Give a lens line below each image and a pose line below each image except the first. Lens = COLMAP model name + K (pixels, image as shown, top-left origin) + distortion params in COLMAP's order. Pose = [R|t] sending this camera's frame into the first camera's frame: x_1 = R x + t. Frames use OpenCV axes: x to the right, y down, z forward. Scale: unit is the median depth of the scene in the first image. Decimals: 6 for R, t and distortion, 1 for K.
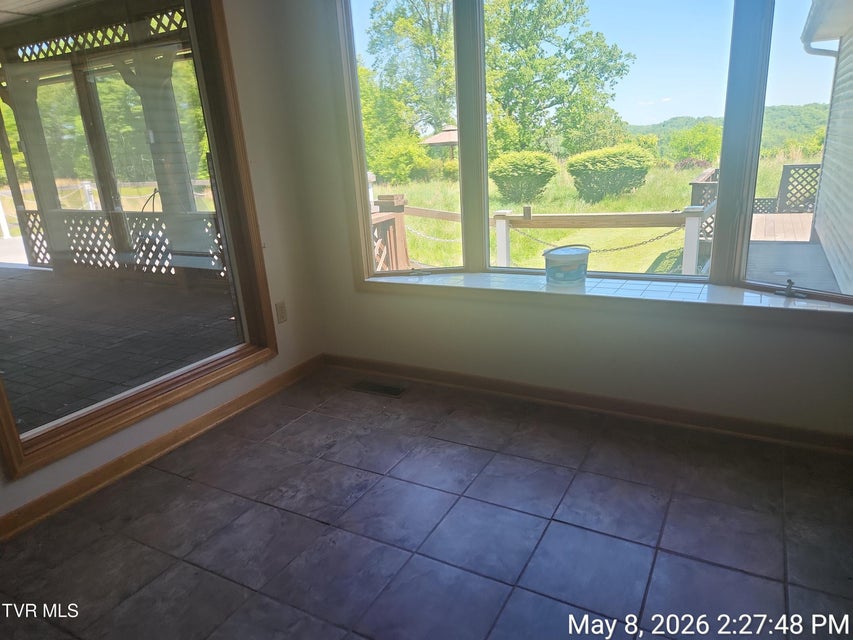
lens RADIAL K [[575.5, 0, 437.9], [0, 575.5, 332.8], [0, 0, 1]] dist [0.049048, -0.050764]
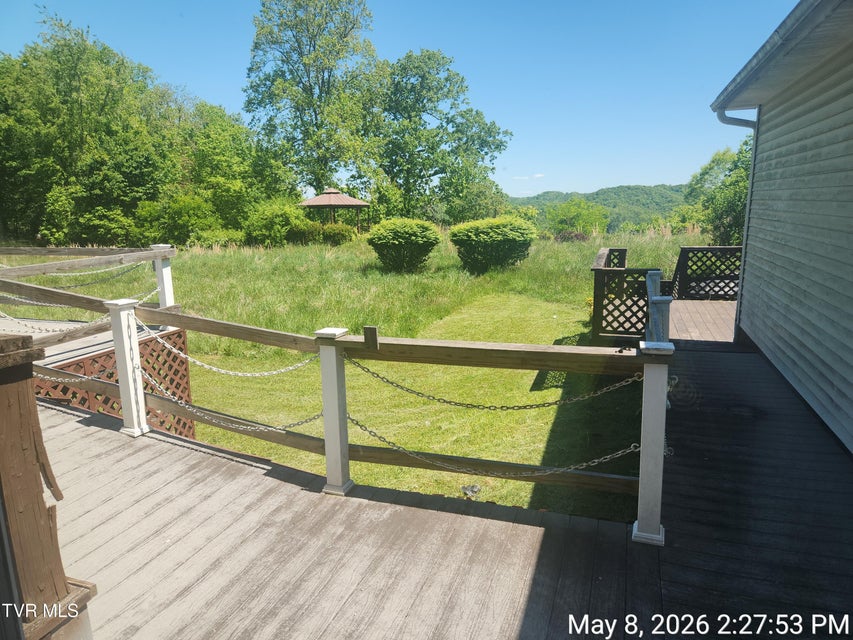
lens RADIAL K [[575.5, 0, 430.1], [0, 575.5, 317.7], [0, 0, 1]] dist [0.049048, -0.050764]
pose [[0.984521, 0.007168, 0.175122, 0.016989], [0.015118, 0.991966, -0.125600, -0.023090], [-0.174616, 0.126303, 0.976502, 0.064318]]
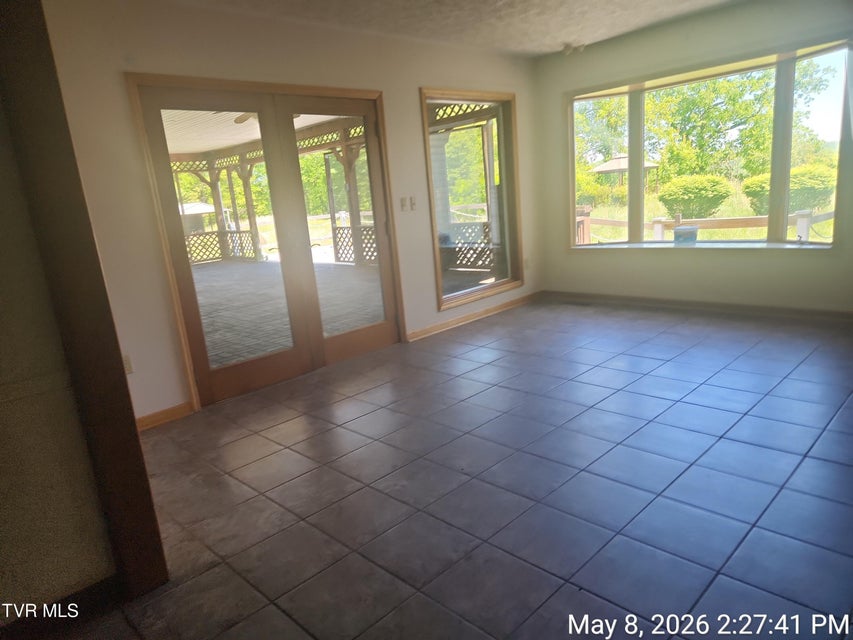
lens RADIAL K [[575.5, 0, 414.2], [0, 575.5, 336.3], [0, 0, 1]] dist [0.049048, -0.050764]
pose [[0.952345, 0.045212, -0.301654, -0.002840], [-0.058461, 0.997675, -0.035035, 0.025629], [0.299369, 0.051000, 0.952774, -0.081996]]
